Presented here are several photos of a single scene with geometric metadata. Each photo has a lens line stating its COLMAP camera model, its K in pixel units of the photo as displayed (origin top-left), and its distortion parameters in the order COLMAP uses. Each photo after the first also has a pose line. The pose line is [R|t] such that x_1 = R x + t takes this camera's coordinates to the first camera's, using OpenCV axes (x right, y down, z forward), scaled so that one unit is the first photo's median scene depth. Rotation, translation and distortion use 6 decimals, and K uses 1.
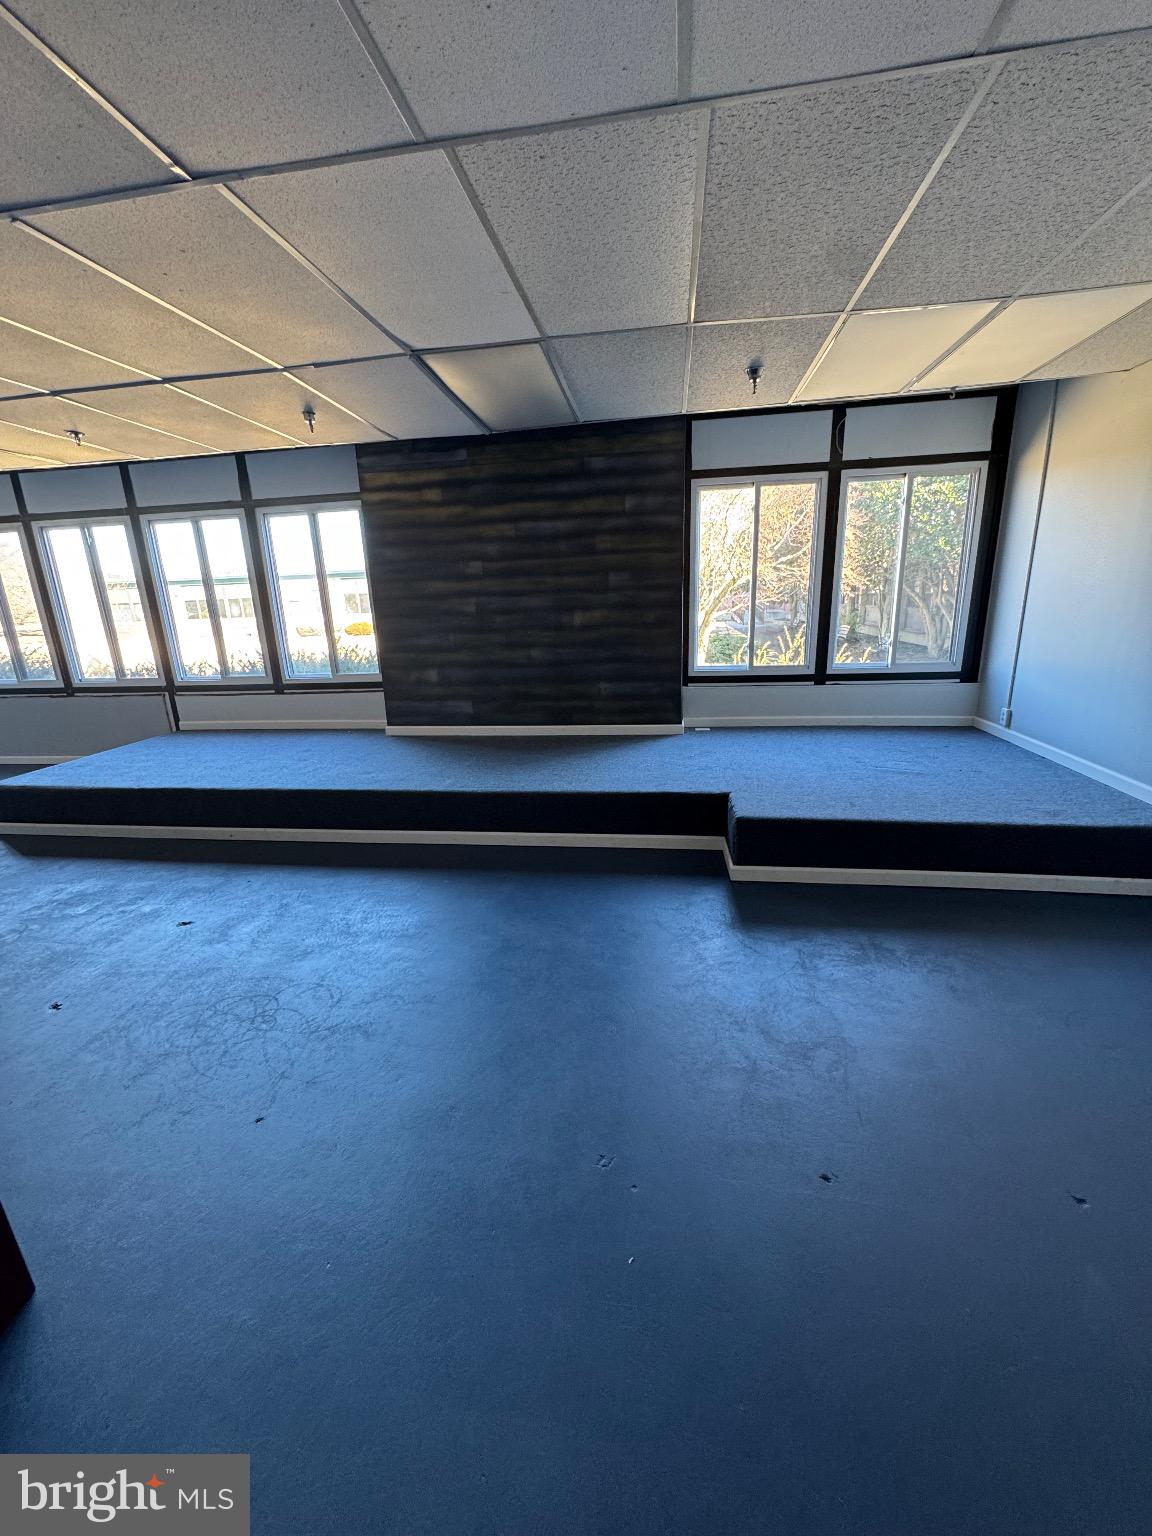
lens RADIAL K [[612.3, 0, 580.0], [0, 612.3, 769.7], [0, 0, 1]] dist [-0.002639, 0.000482]
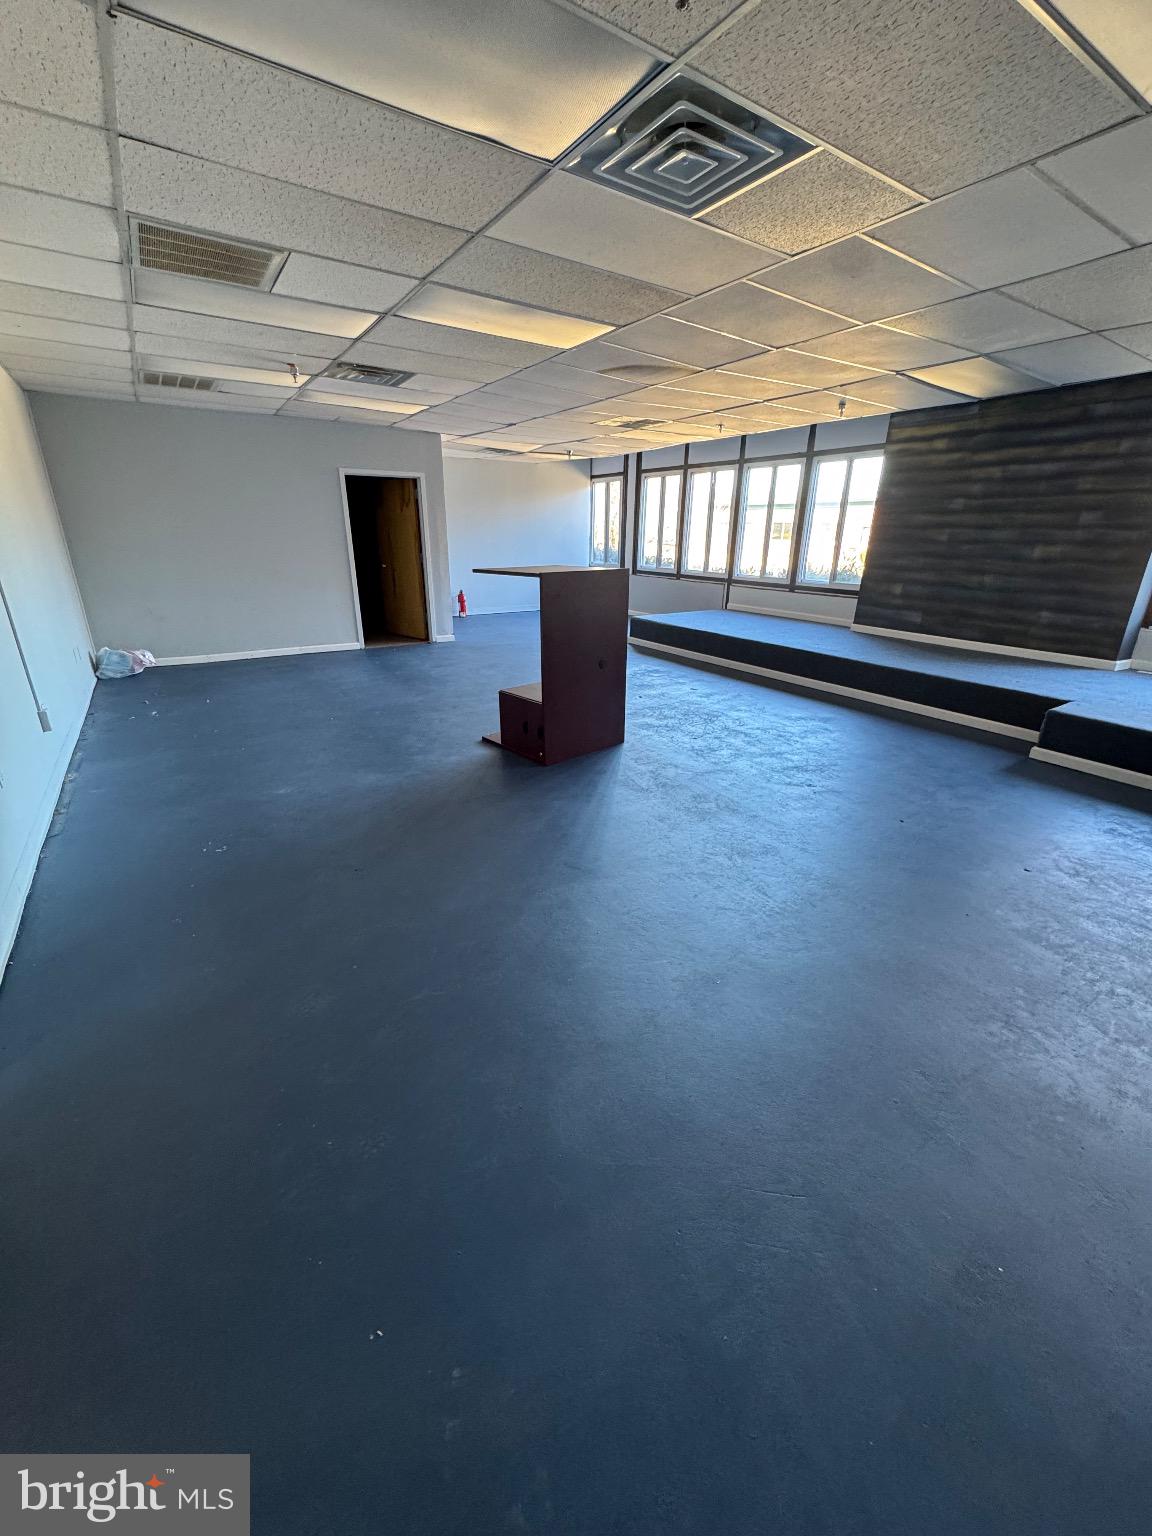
lens RADIAL K [[612.3, 0, 578.8], [0, 612.3, 770.9], [0, 0, 1]] dist [-0.002639, 0.000482]
pose [[0.659881, 0.315999, -0.681690, 0.336672], [-0.238953, 0.948419, 0.208334, 0.108447], [0.712361, 0.025416, 0.701353, -0.402829]]
